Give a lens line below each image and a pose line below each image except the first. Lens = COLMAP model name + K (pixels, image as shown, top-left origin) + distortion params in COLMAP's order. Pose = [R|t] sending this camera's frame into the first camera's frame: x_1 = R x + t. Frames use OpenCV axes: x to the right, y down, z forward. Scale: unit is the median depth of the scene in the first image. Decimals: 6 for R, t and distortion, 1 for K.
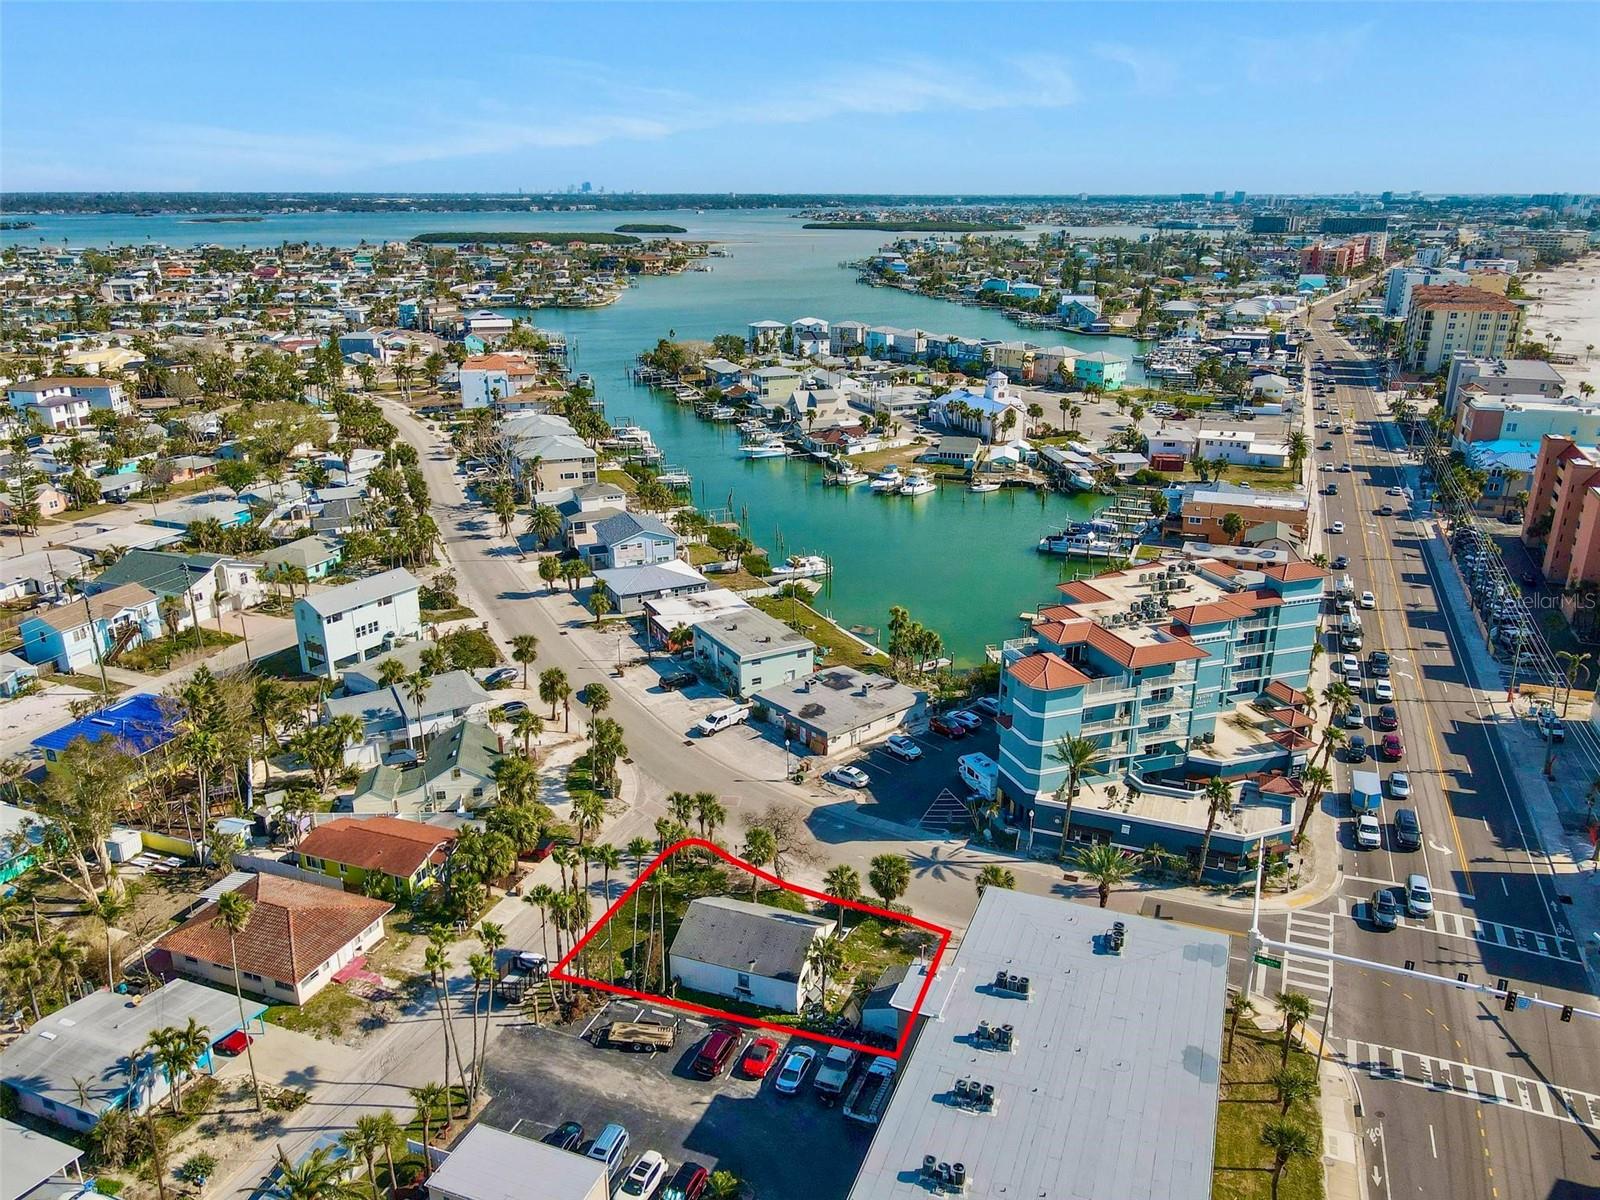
lens RADIAL K [[1169.4, 0, 800.0], [0, 1169.4, 600.0], [0, 0, 1]] dist [0.014258, 0.011936]
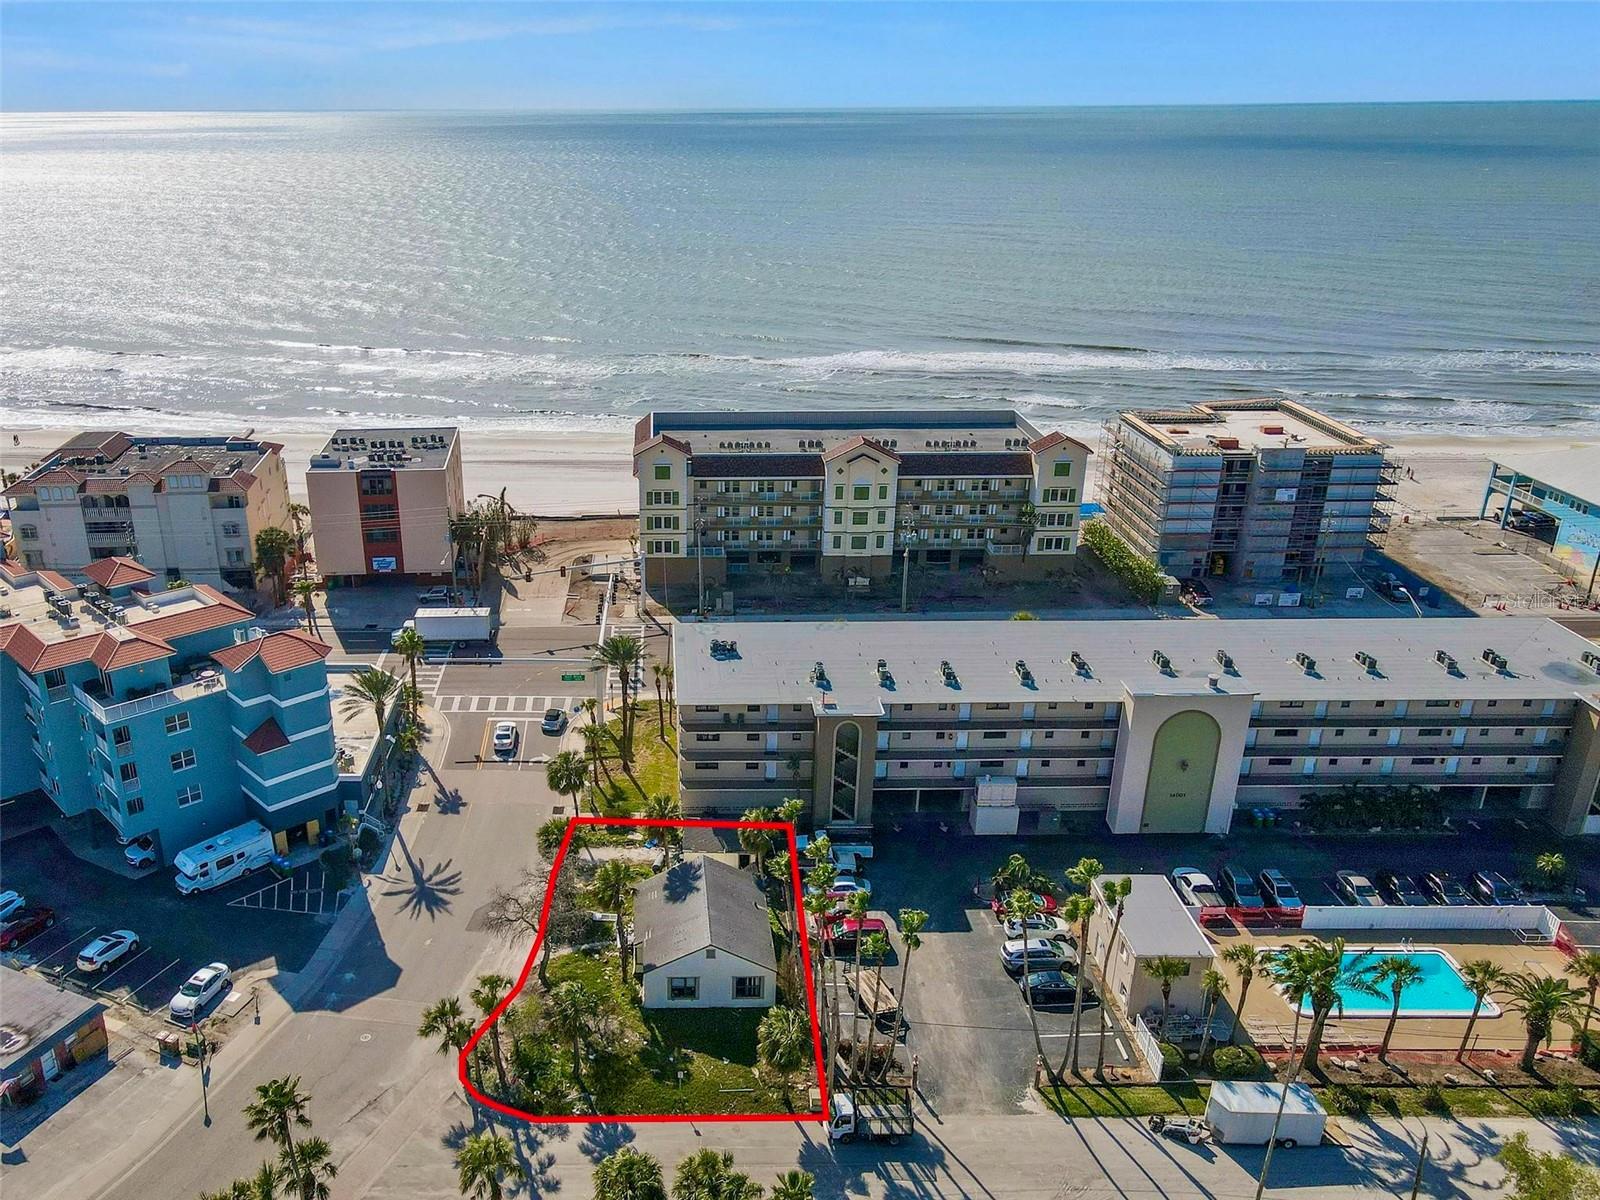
lens RADIAL K [[1309.1, 0, 615.7], [0, 1309.1, 602.6], [0, 0, 1]] dist [-0.001854, 0.000037]
pose [[-0.347313, -0.318652, 0.881949, -0.598950], [0.322911, 0.842338, 0.431503, -0.258471], [-0.880399, 0.434658, -0.189658, 0.873677]]
